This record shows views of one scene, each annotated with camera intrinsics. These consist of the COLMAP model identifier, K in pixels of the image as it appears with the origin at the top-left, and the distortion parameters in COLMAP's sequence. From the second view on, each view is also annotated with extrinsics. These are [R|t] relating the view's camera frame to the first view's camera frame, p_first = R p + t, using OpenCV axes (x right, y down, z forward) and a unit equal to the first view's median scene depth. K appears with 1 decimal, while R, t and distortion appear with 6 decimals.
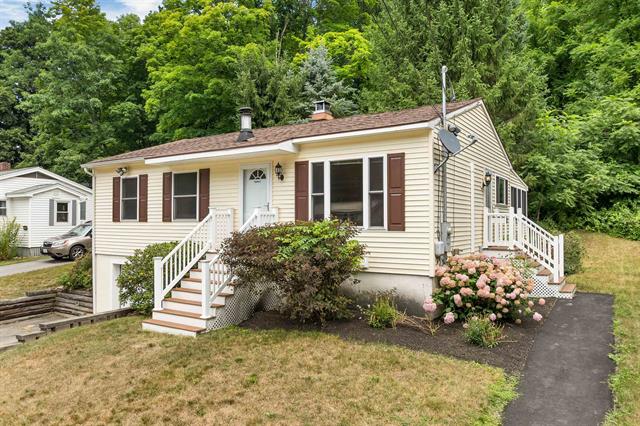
lens RADIAL K [[462.2, 0, 322.0], [0, 462.2, 211.4], [0, 0, 1]] dist [-0.042144, 0.008145]
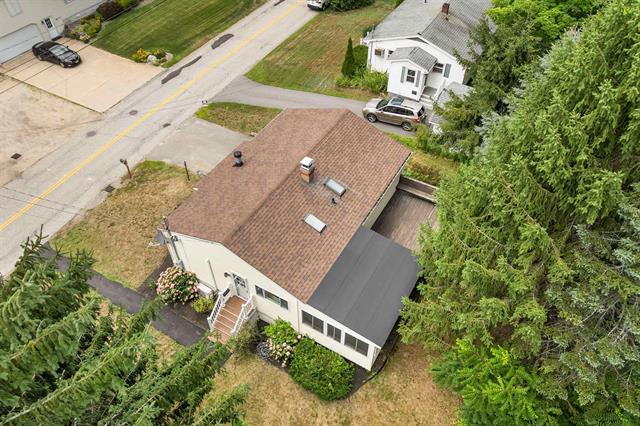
lens RADIAL K [[462.2, 0, 322.0], [0, 462.2, 211.4], [0, 0, 1]] dist [-0.042144, 0.008145]
pose [[0.050656, 0.725703, -0.686141, 1.376379], [0.018249, 0.686236, 0.727150, -1.472228], [0.998549, -0.049355, 0.021519, 1.305790]]
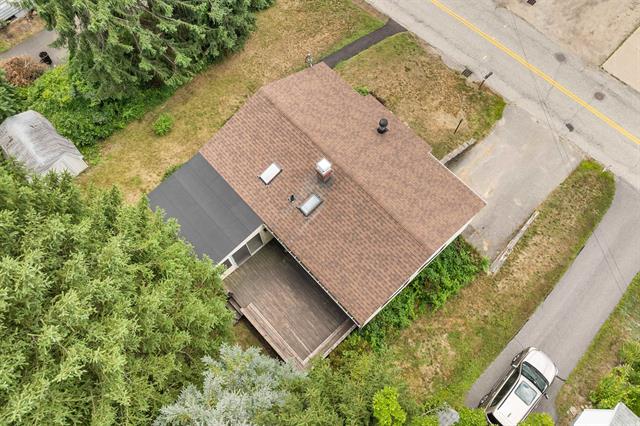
lens RADIAL K [[462.2, 0, 322.0], [0, 462.2, 211.4], [0, 0, 1]] dist [-0.042144, 0.008145]
pose [[-0.967194, -0.236119, 0.093725, -0.184232], [-0.011532, 0.409366, 0.912297, -1.732741], [-0.253778, 0.881288, -0.398659, 2.098696]]
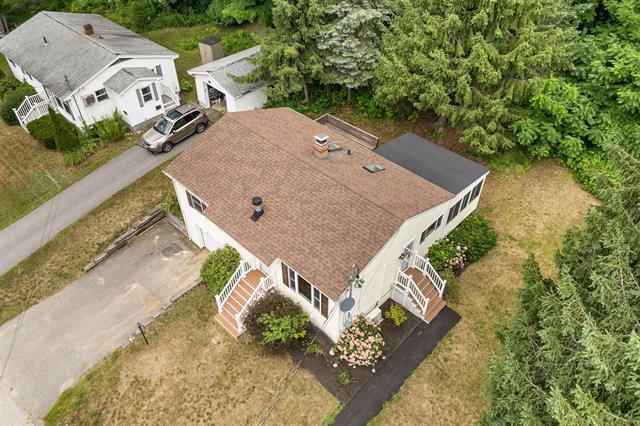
lens RADIAL K [[462.2, 0, 322.0], [0, 462.2, 211.4], [0, 0, 1]] dist [-0.042144, 0.008145]
pose [[0.981710, 0.134599, -0.134646, 0.274231], [-0.002898, 0.717715, 0.696331, -1.300419], [0.190363, -0.683204, 0.704978, -0.102978]]
